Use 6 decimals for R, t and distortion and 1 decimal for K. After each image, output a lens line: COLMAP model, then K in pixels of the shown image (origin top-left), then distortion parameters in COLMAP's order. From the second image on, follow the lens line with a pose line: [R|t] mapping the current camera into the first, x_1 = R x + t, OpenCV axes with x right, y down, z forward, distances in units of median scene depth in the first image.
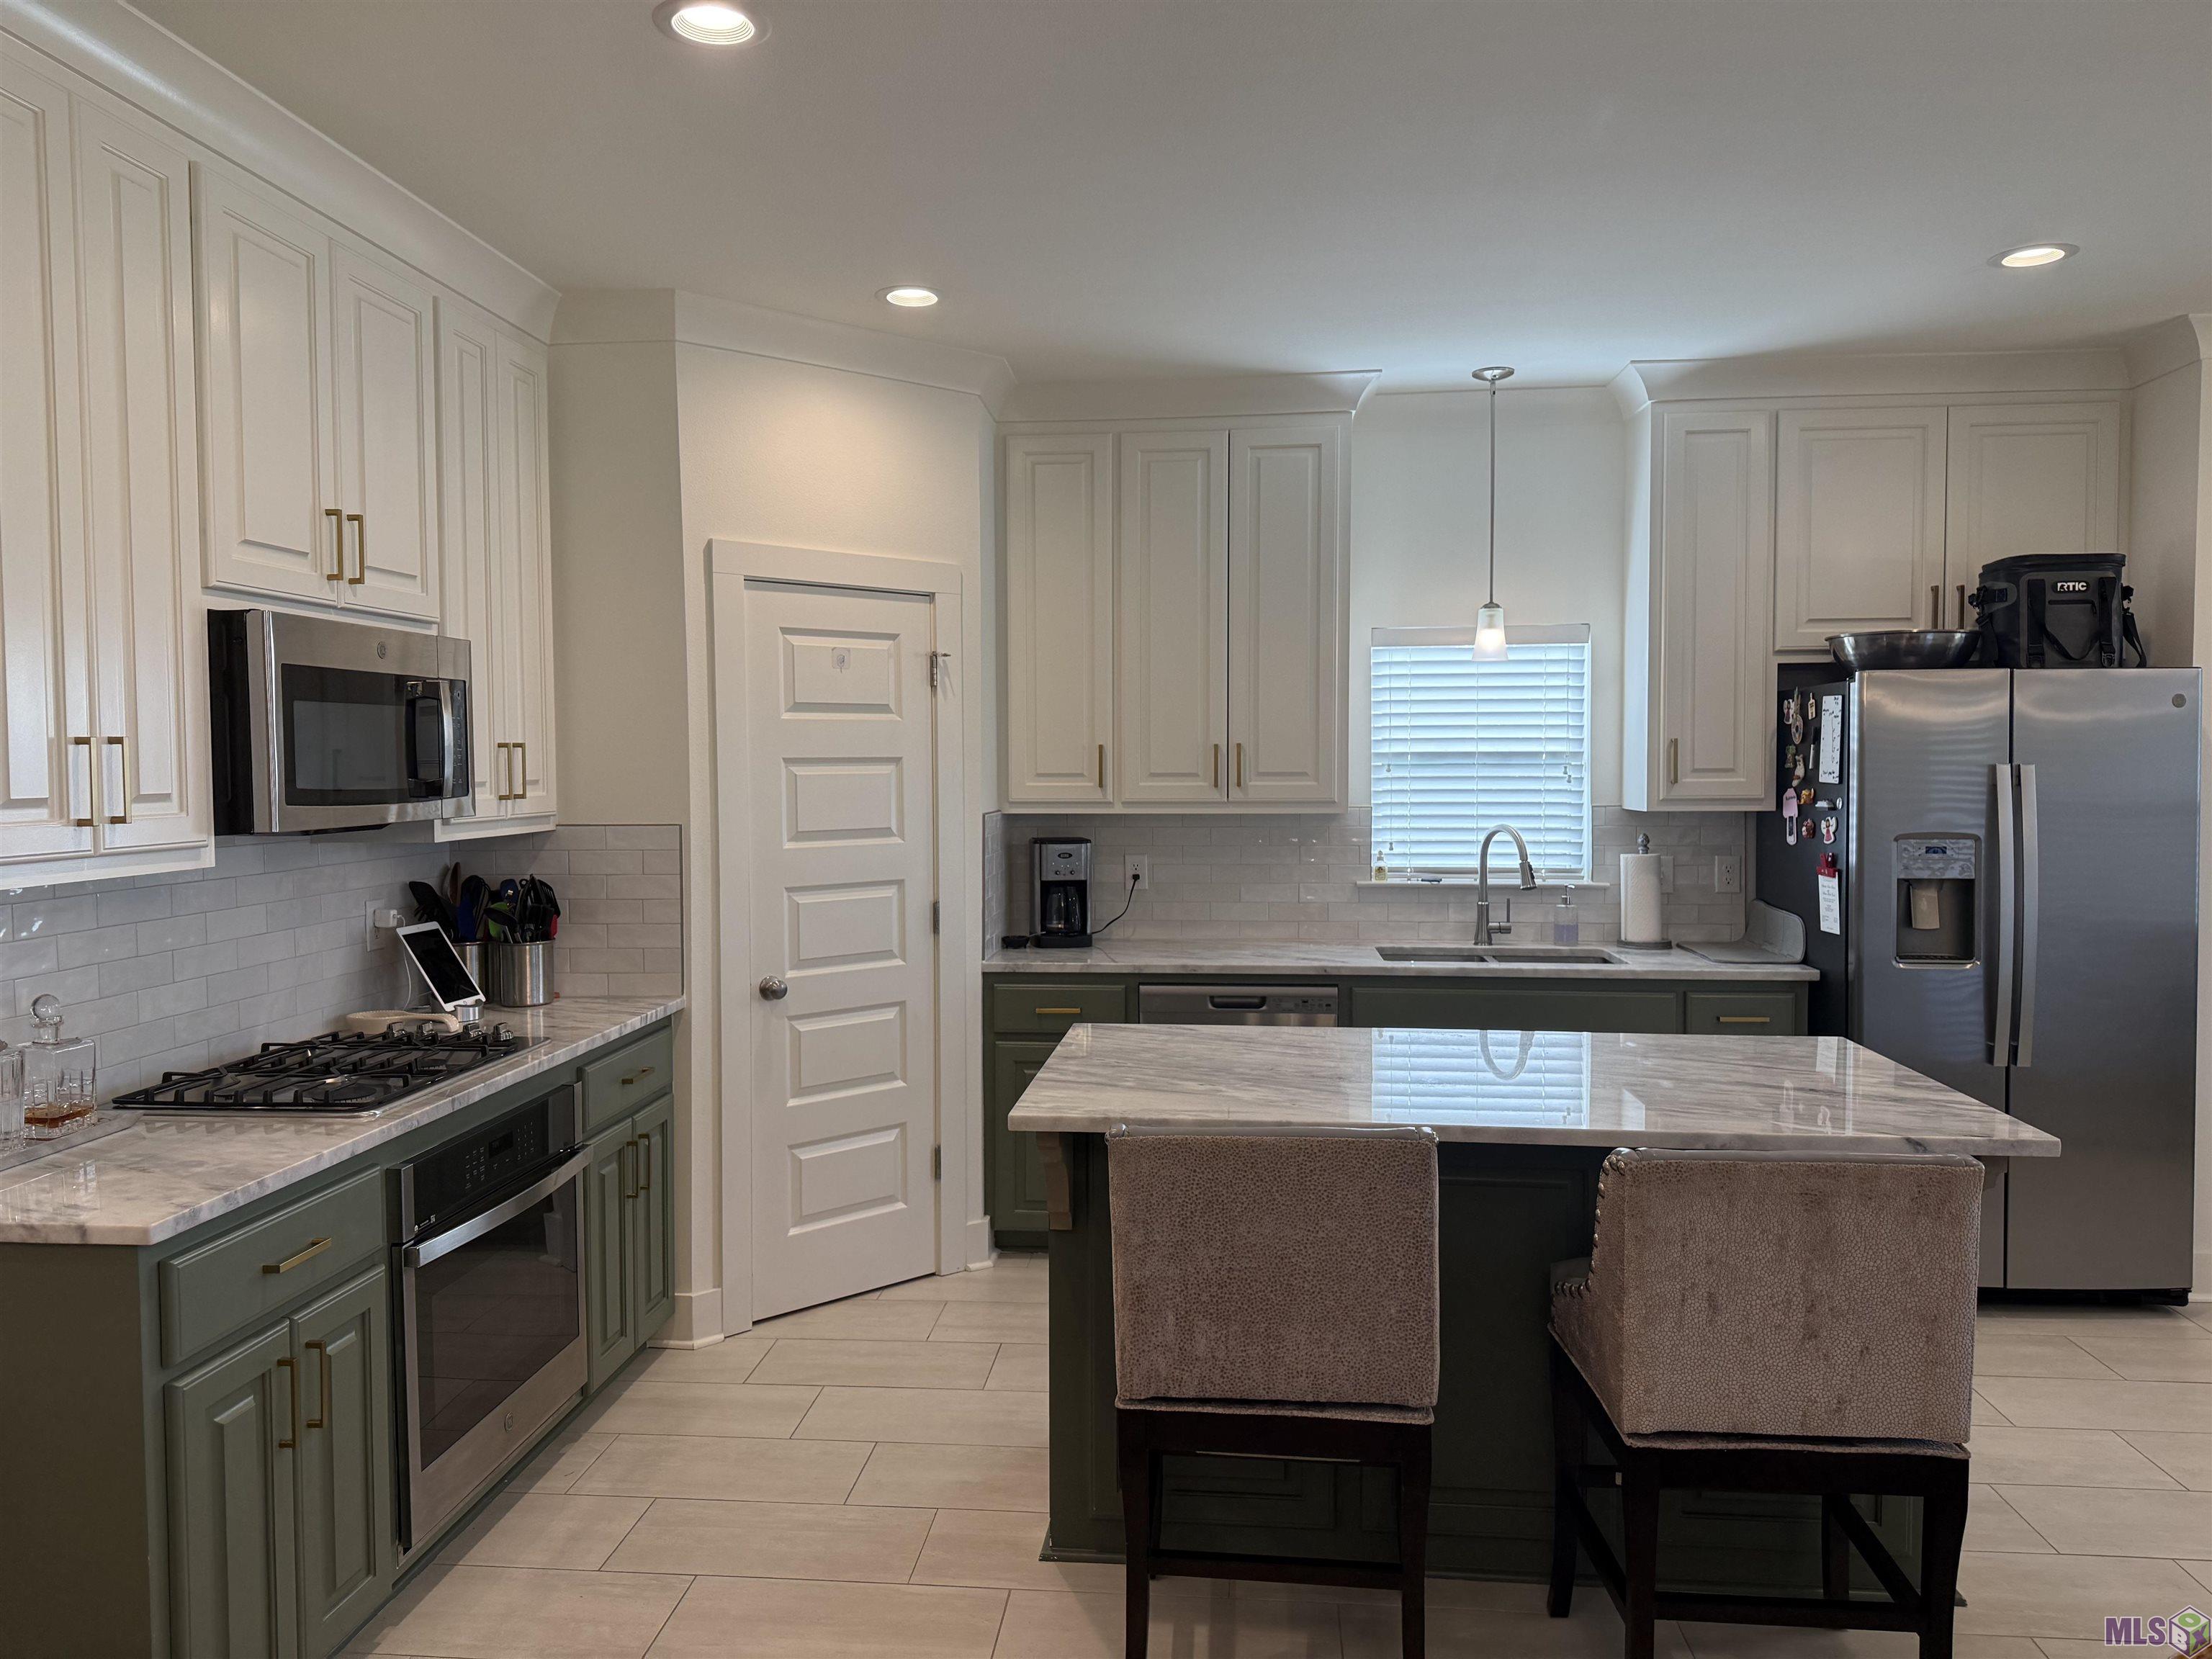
lens RADIAL K [[1517.6, 0, 1100.0], [0, 1517.6, 825.2], [0, 0, 1]] dist [0.057196, -0.092420]
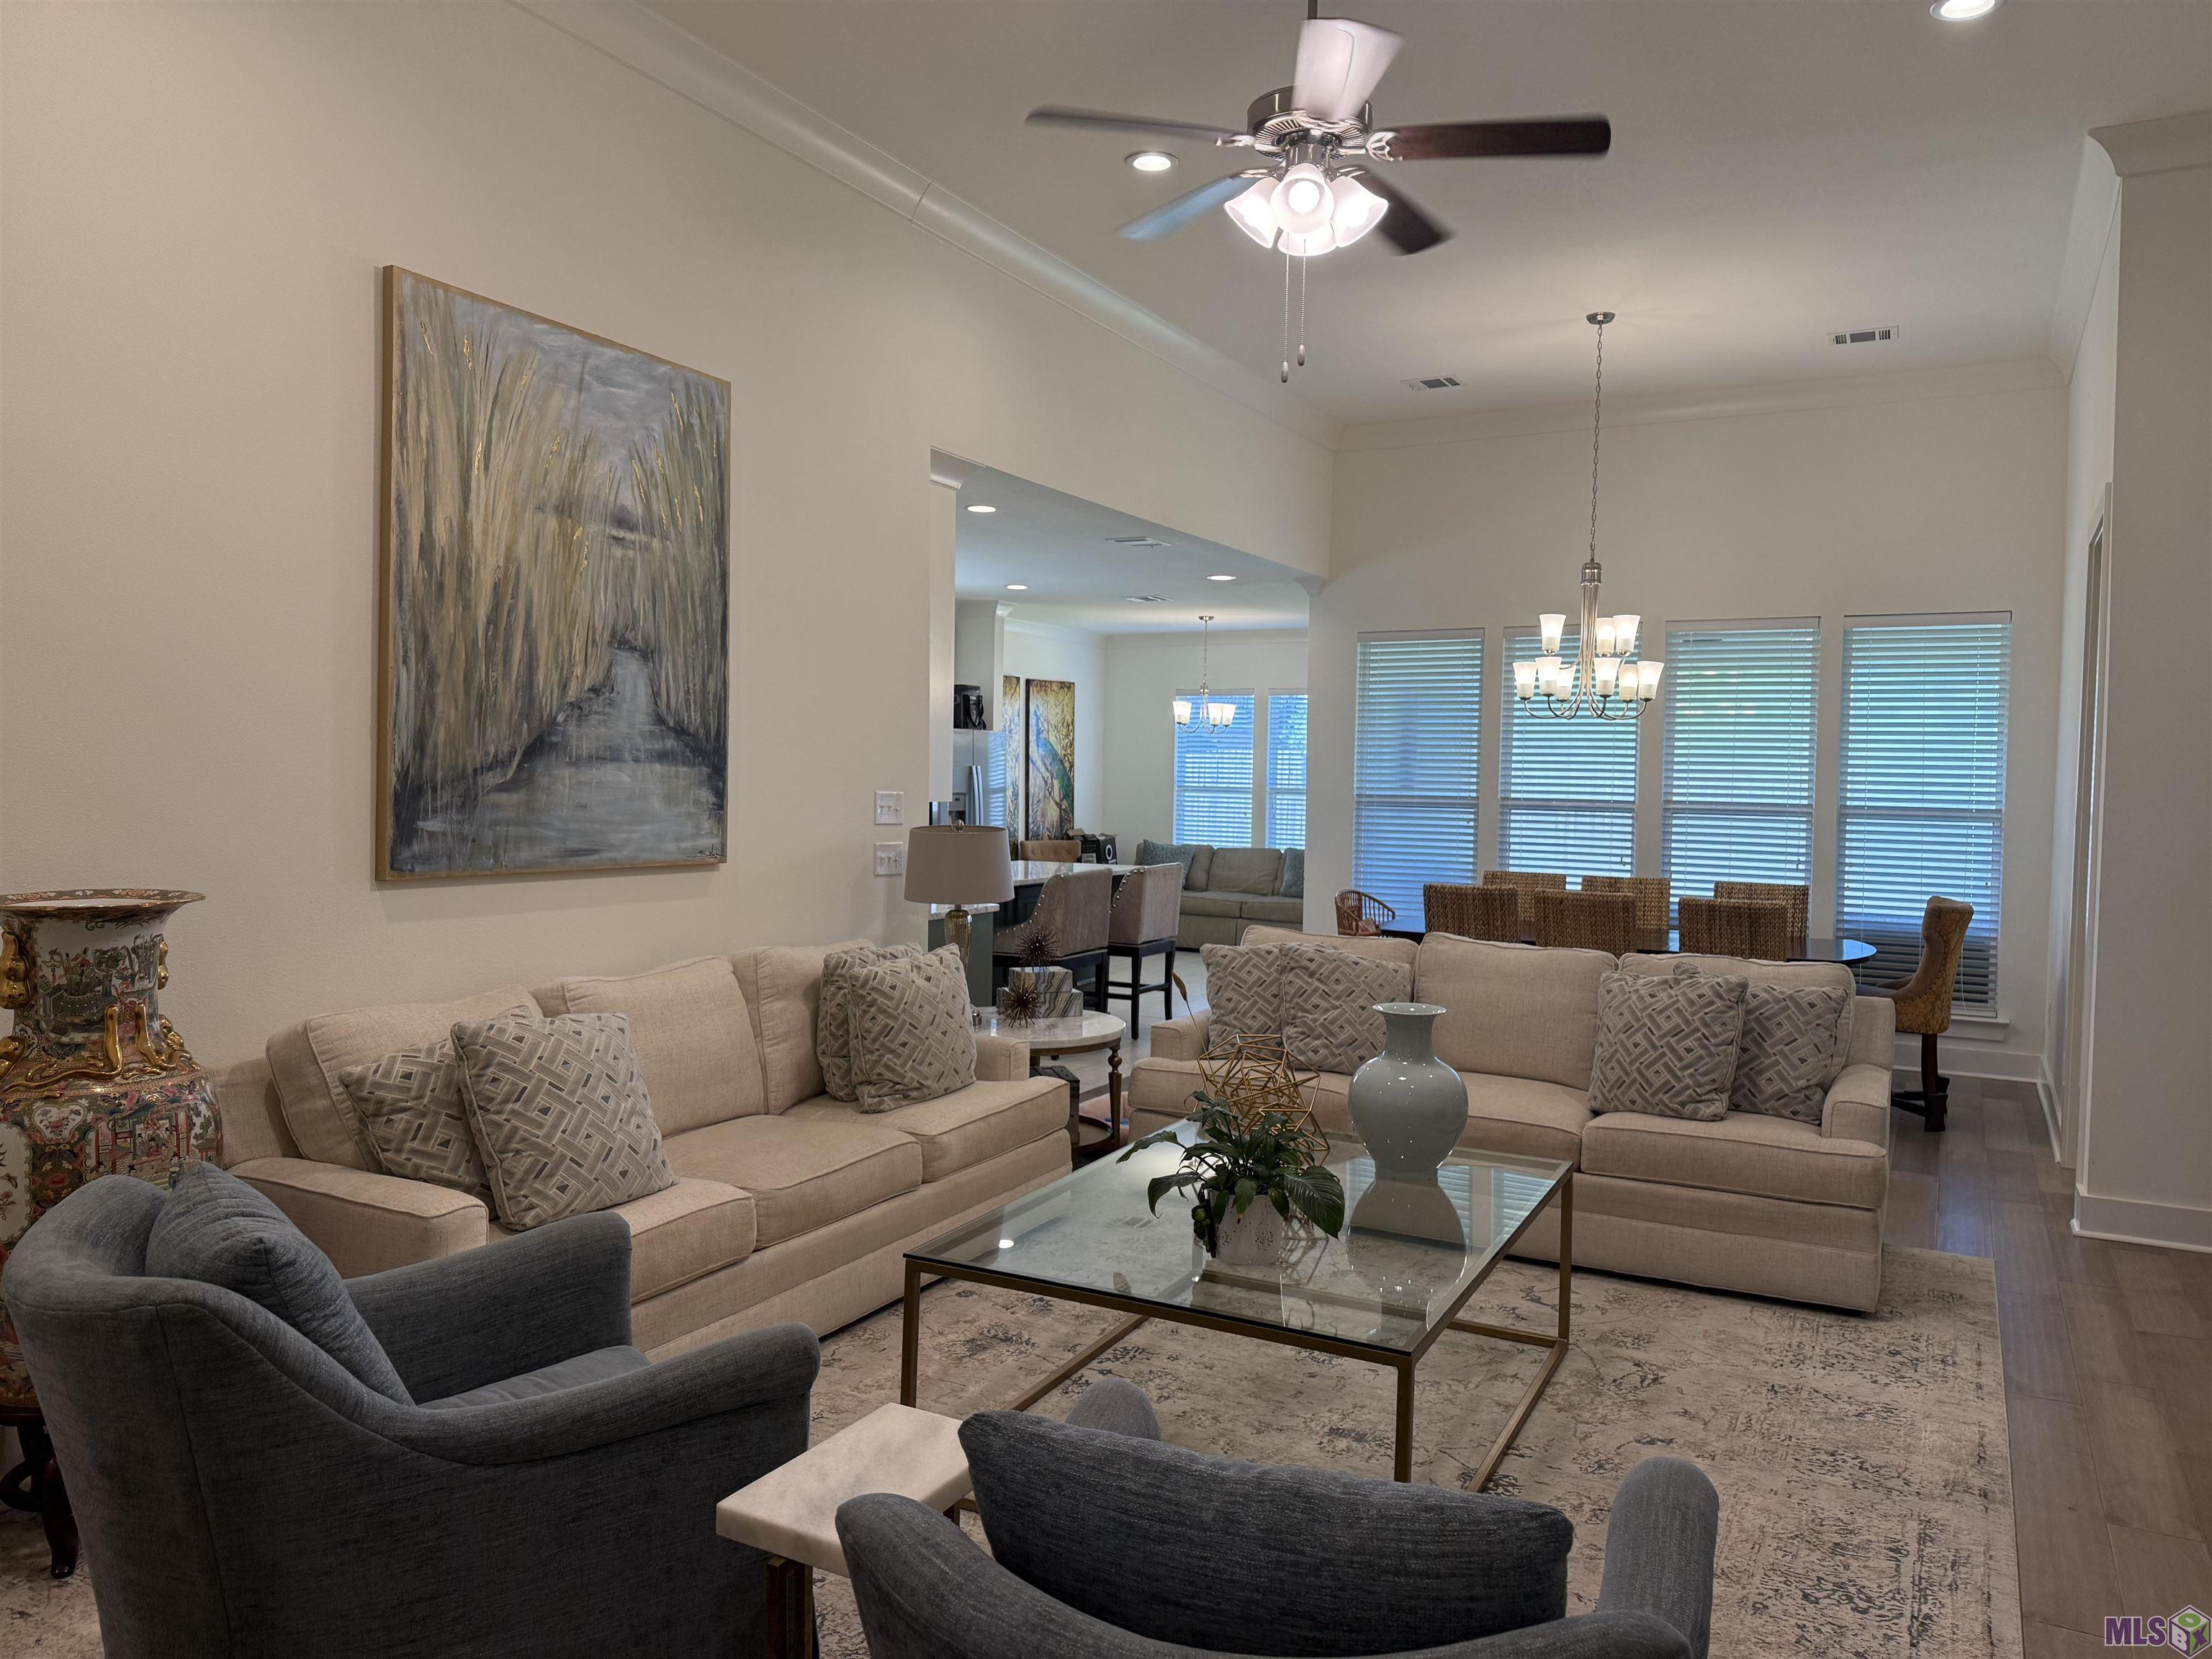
lens RADIAL K [[1517.6, 0, 1100.0], [0, 1517.6, 825.2], [0, 0, 1]] dist [0.057196, -0.092420]
pose [[0.382984, -0.018996, 0.923560, -1.479172], [0.019400, 0.999733, 0.012518, 0.028024], [-0.923551, 0.013123, 0.383251, -0.162624]]
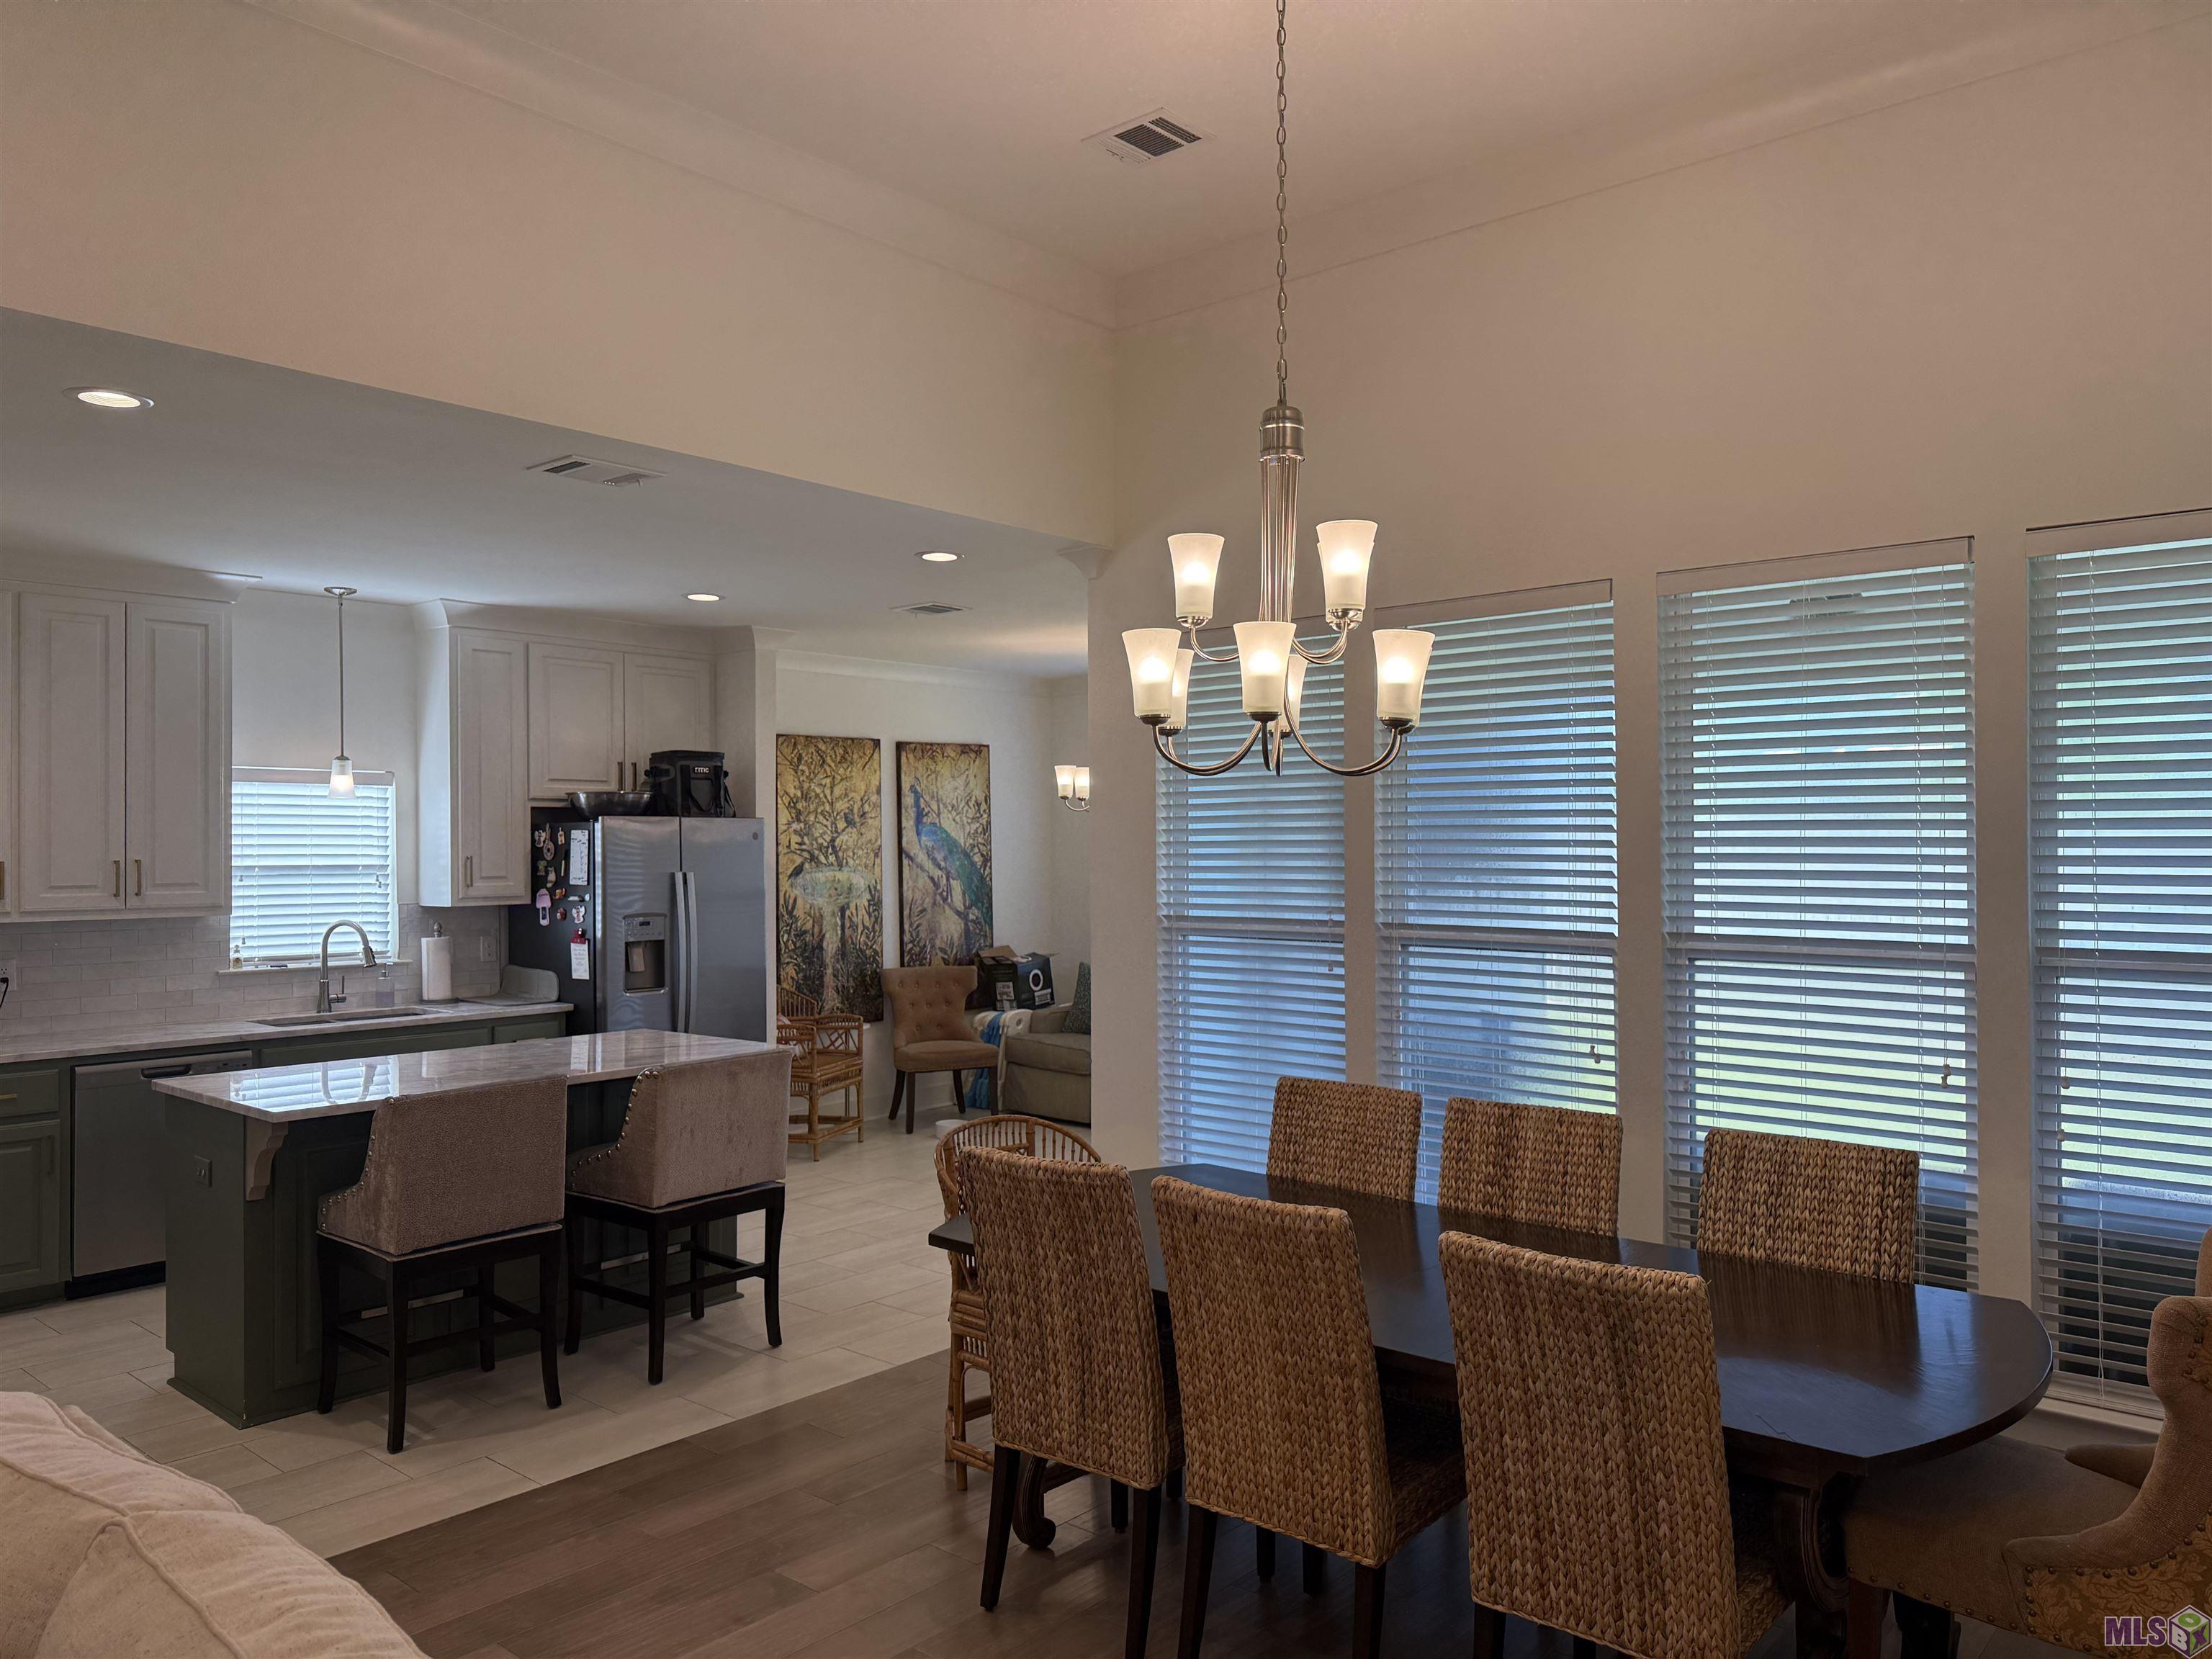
lens RADIAL K [[1517.6, 0, 1100.0], [0, 1517.6, 825.2], [0, 0, 1]] dist [0.057196, -0.092420]
pose [[0.570743, 0.013864, 0.821012, -0.477882], [0.037089, 0.998402, -0.042643, -0.001600], [-0.820291, 0.054789, 0.569316, -0.325537]]
